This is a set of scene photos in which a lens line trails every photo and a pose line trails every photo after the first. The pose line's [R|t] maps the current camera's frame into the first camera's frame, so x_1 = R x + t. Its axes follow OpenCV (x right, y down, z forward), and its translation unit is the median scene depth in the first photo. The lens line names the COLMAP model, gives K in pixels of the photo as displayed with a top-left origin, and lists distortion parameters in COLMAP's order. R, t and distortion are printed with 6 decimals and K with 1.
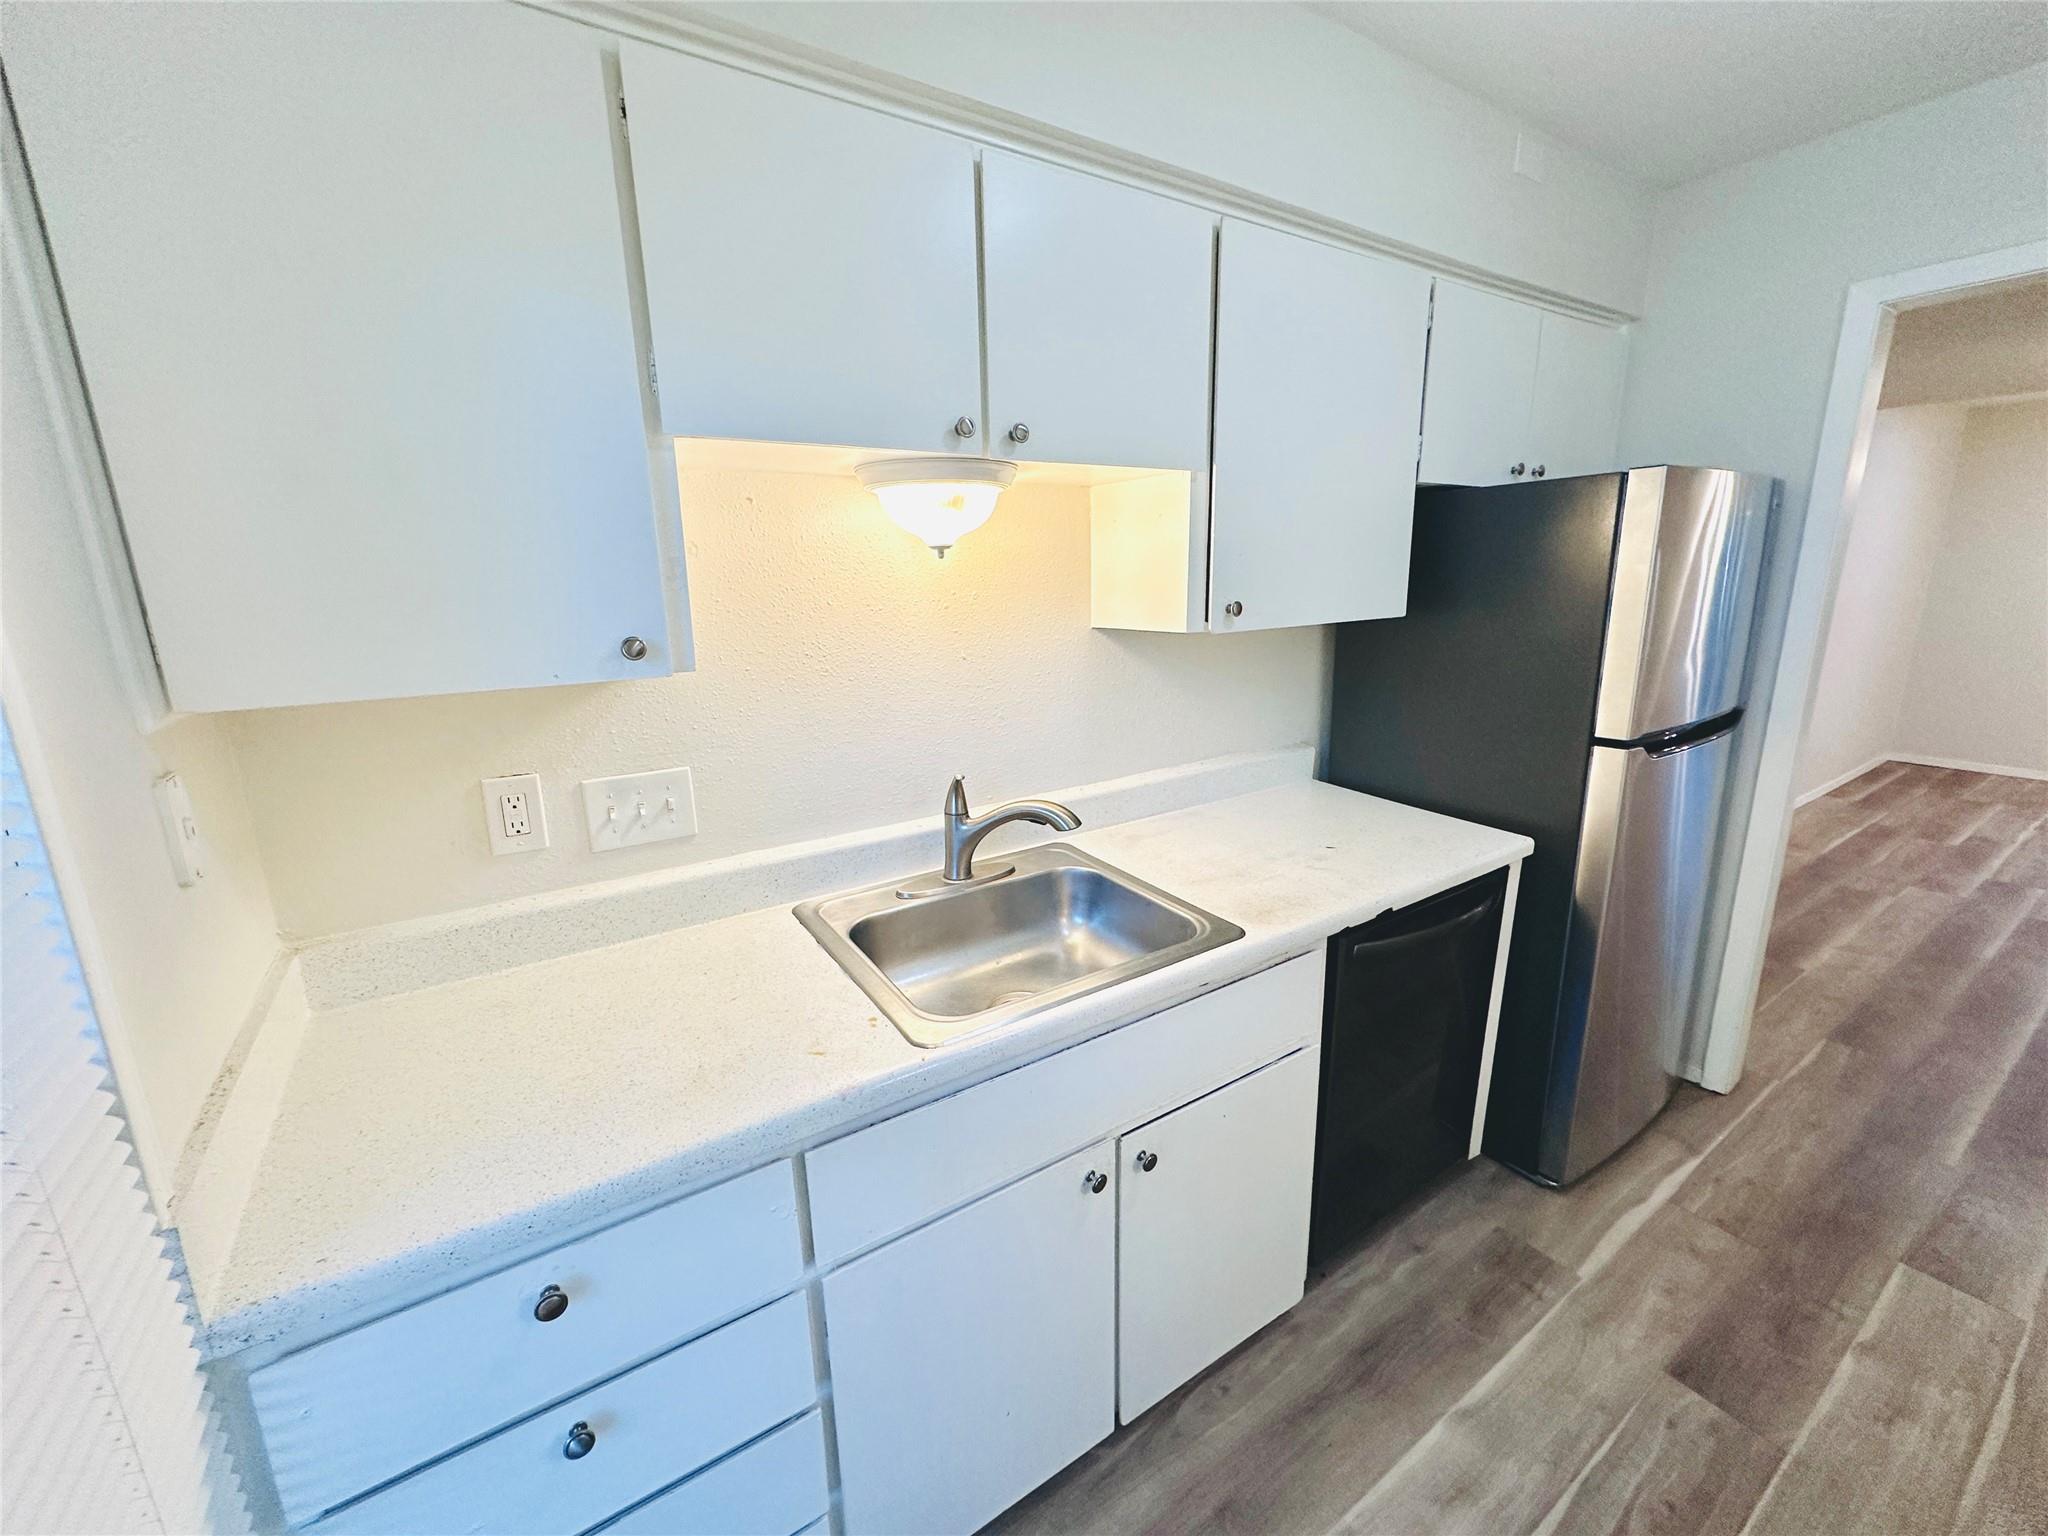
lens RADIAL K [[814.3, 0, 1022.4], [0, 814.3, 767.3], [0, 0, 1]] dist [-0.000831, 0.000239]
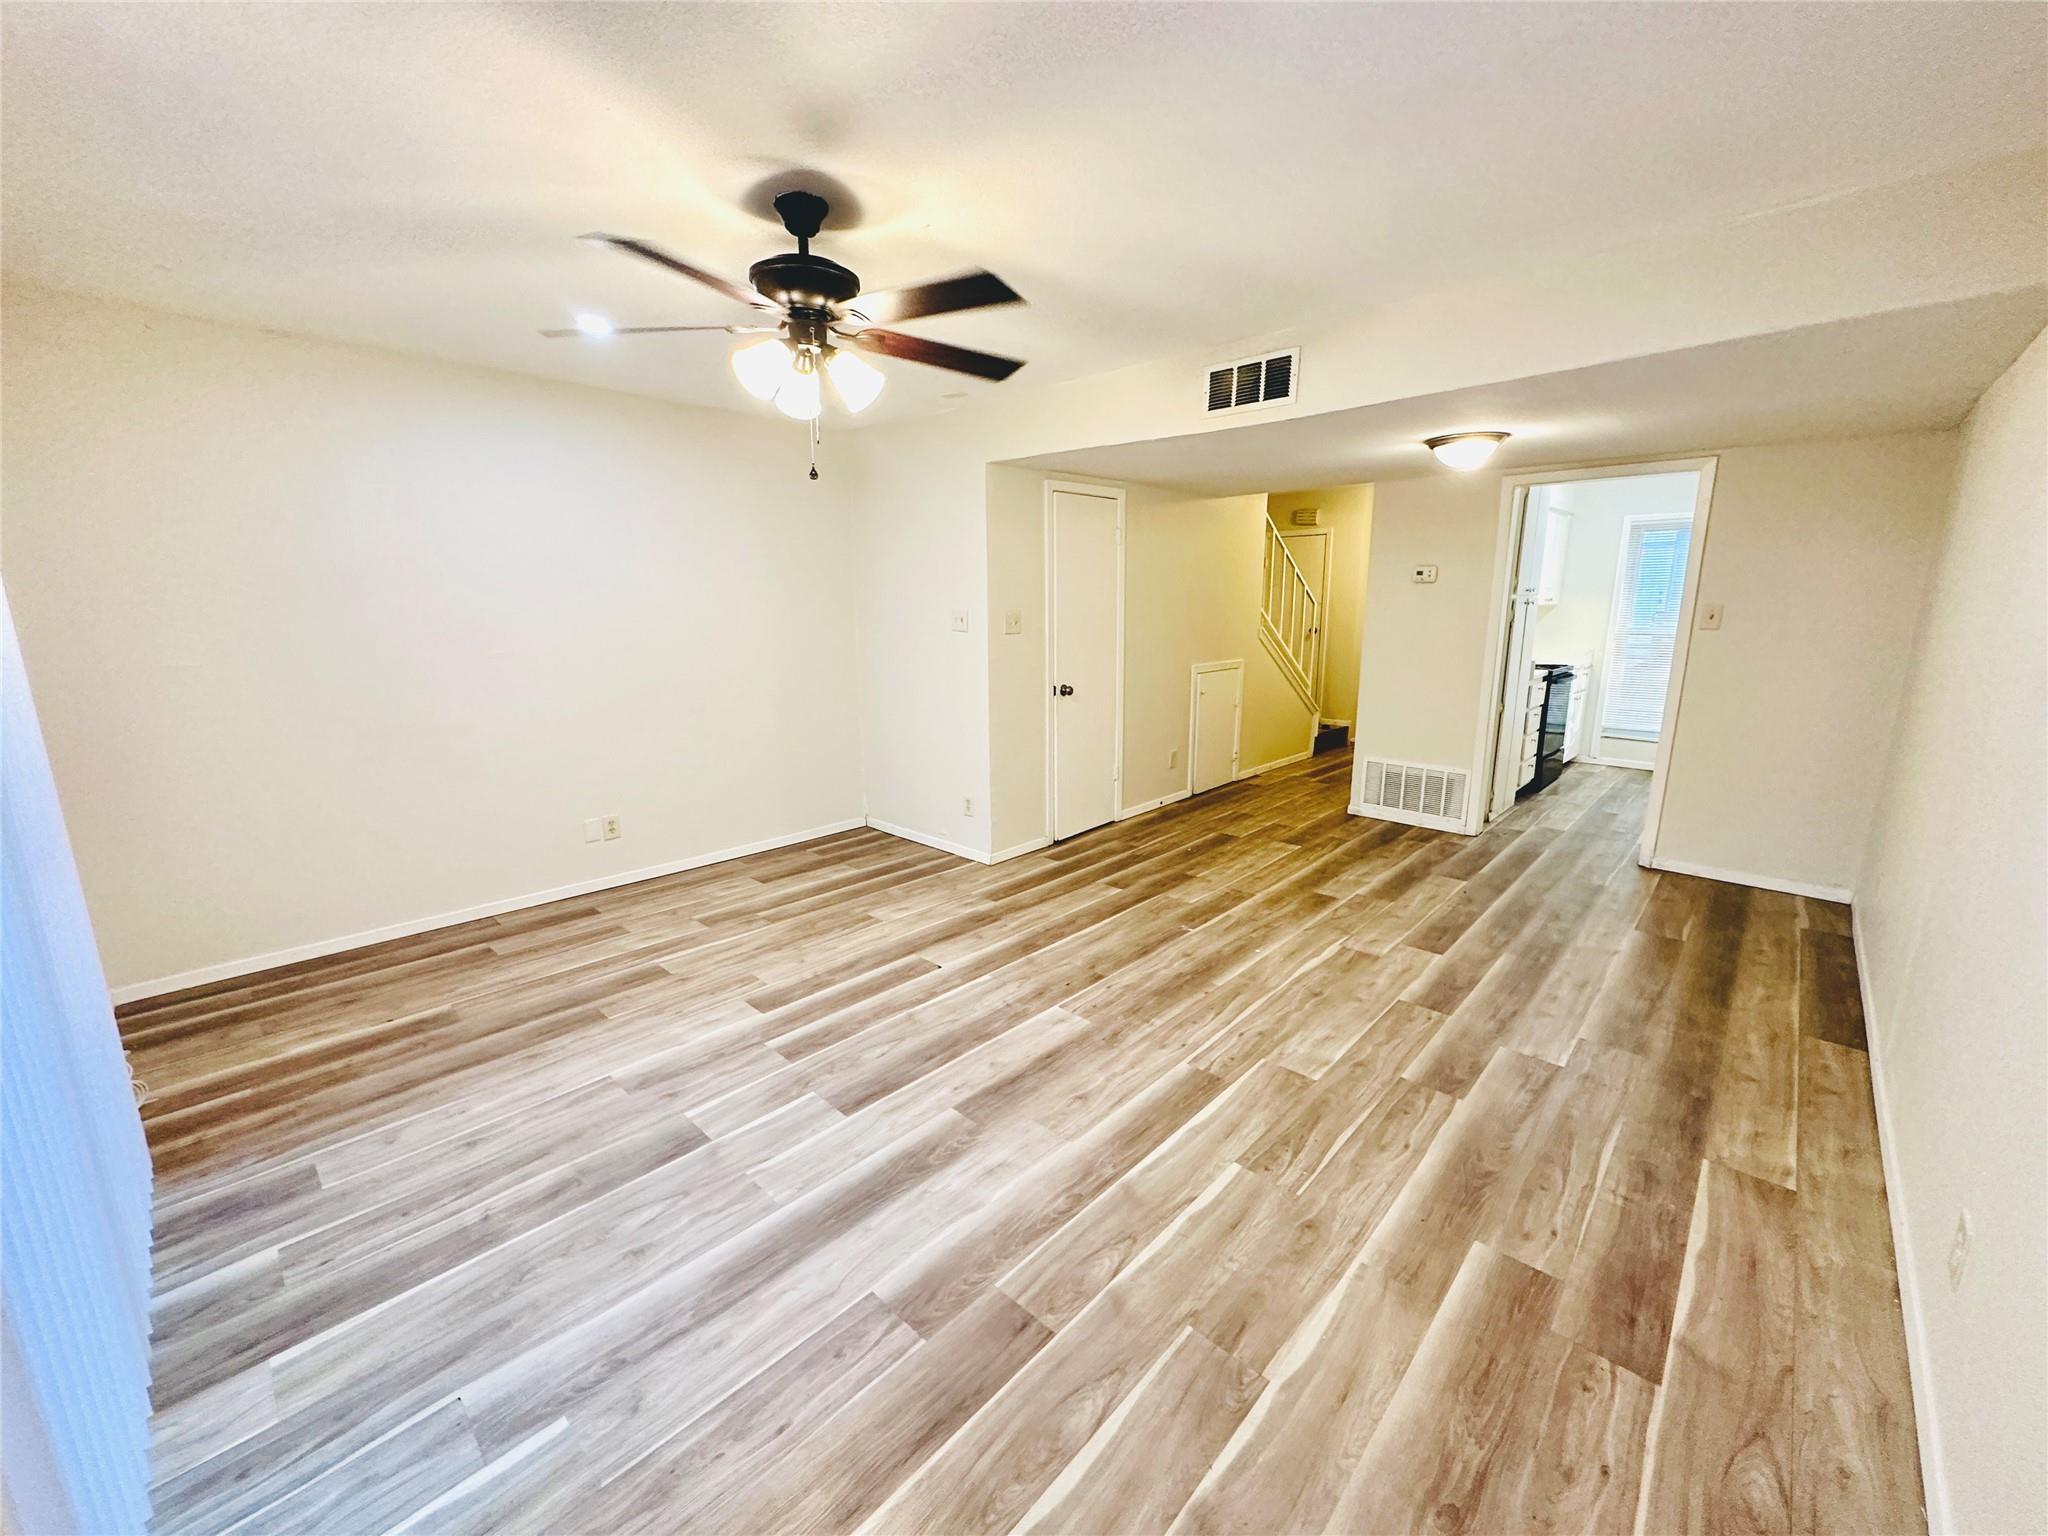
lens RADIAL K [[814.3, 0, 1022.4], [0, 814.3, 767.3], [0, 0, 1]] dist [-0.000831, 0.000239]
pose [[-0.971533, 0.071480, -0.225864, 4.003712], [-0.031573, 0.905823, 0.422478, -0.845590], [0.234792, 0.417582, -0.877780, 3.333731]]
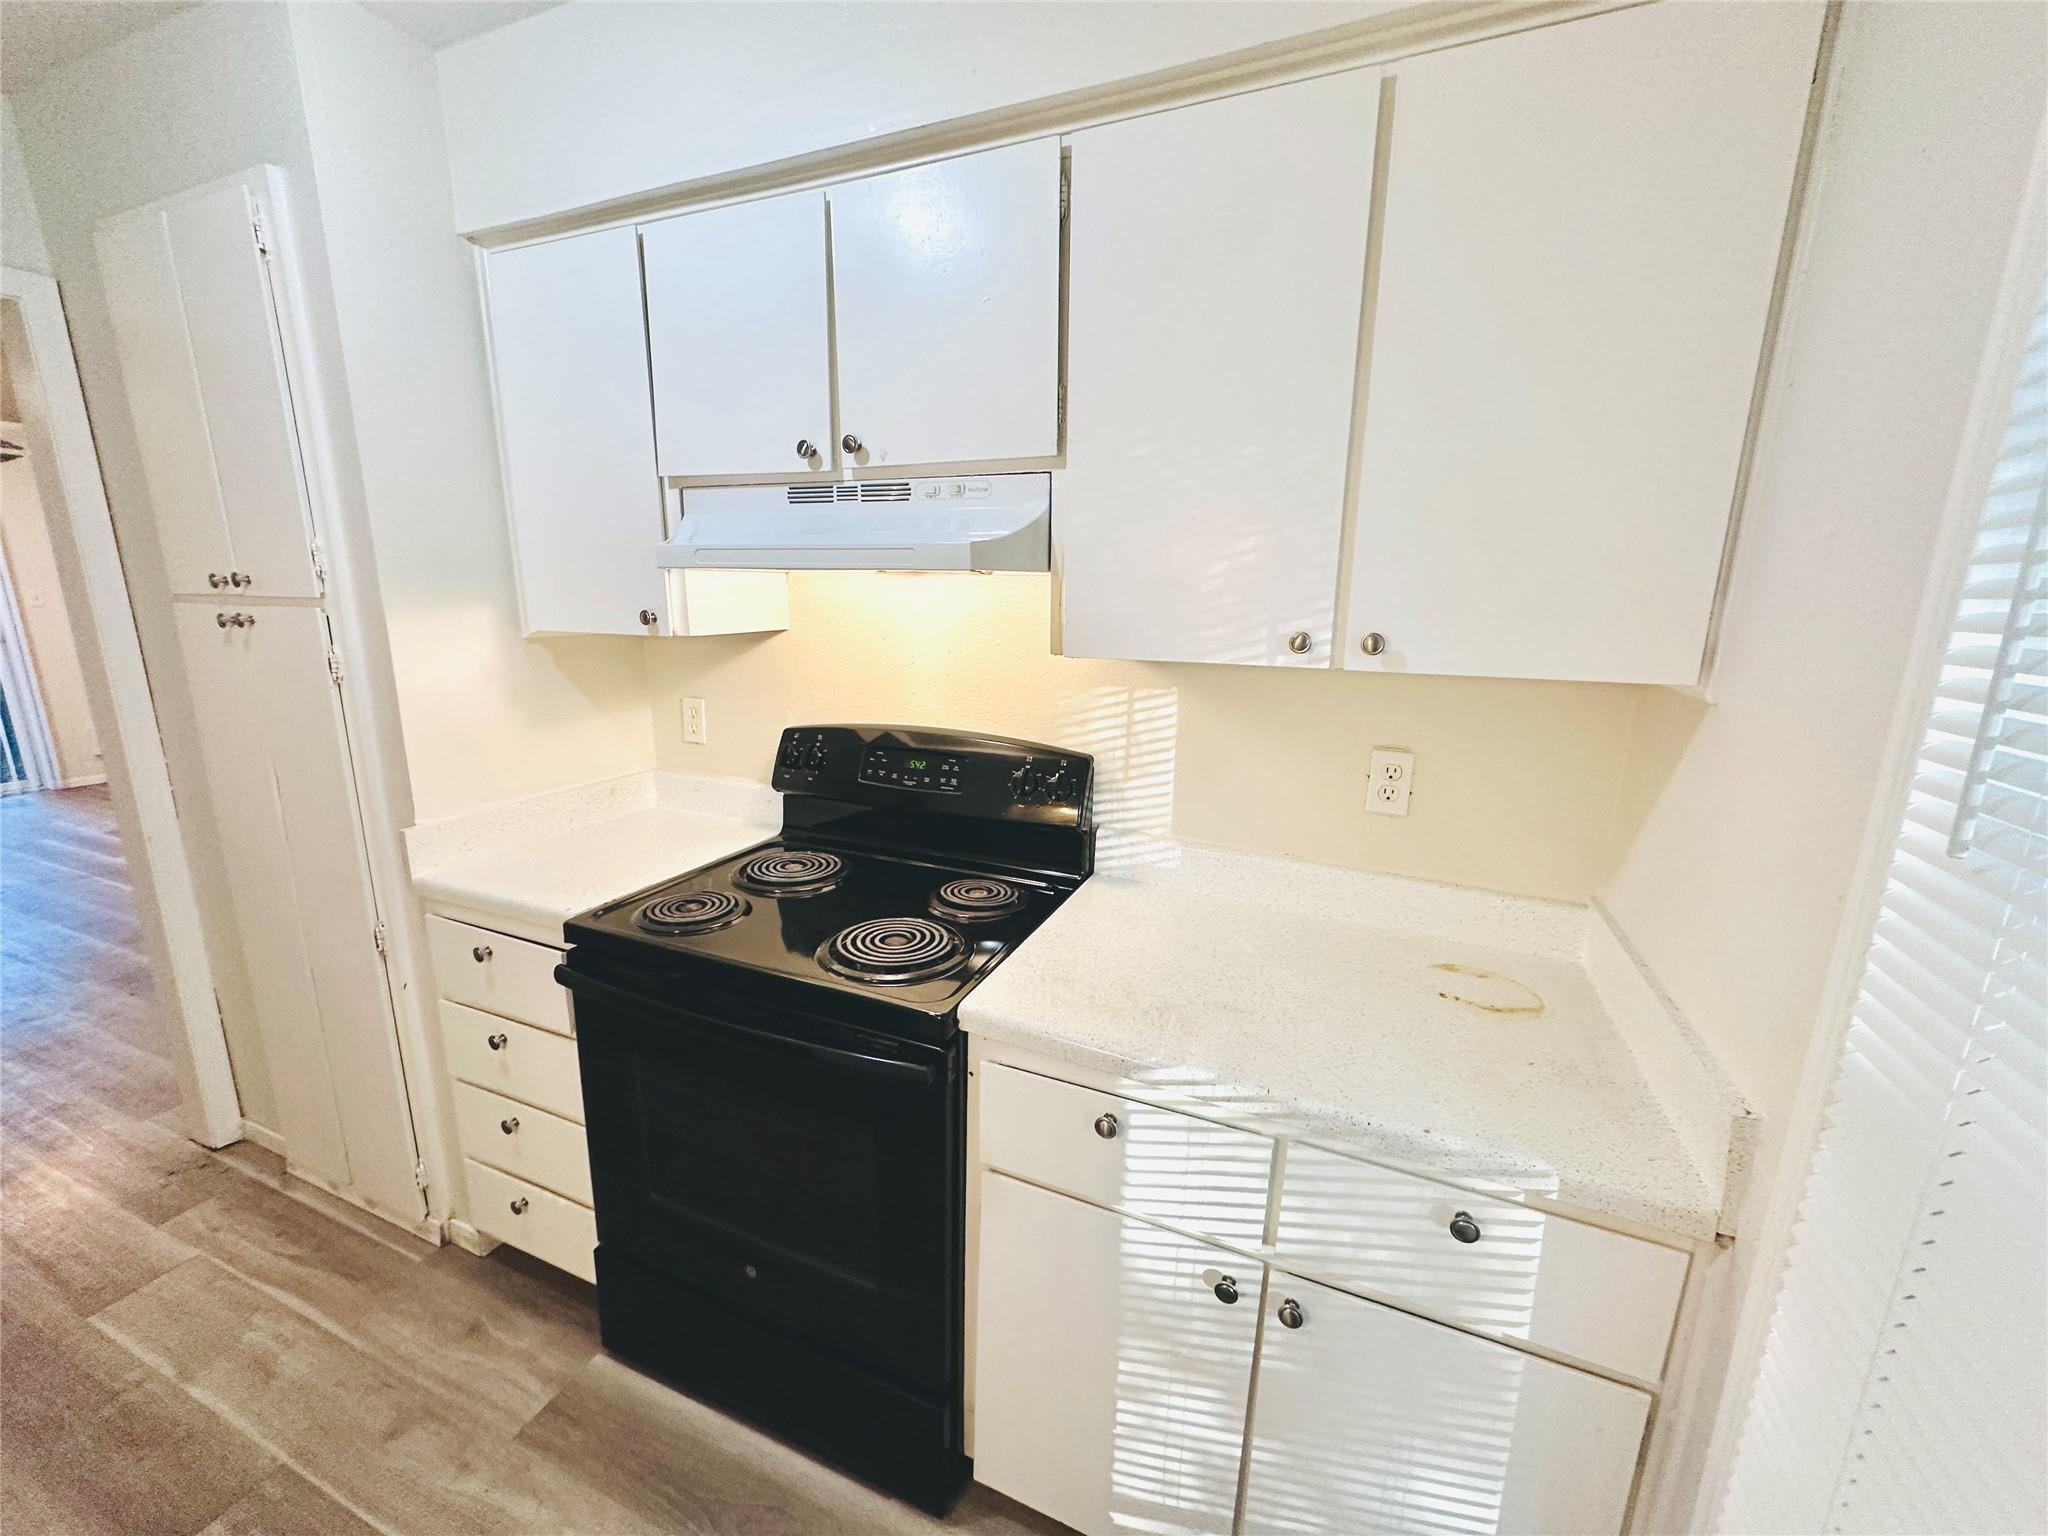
lens RADIAL K [[814.3, 0, 1022.4], [0, 814.3, 767.3], [0, 0, 1]] dist [-0.000831, 0.000239]
pose [[-0.559335, -0.165343, 0.812285, -0.211158], [0.193191, 0.926920, 0.321708, -0.088922], [-0.806115, 0.336868, -0.486516, 0.410250]]
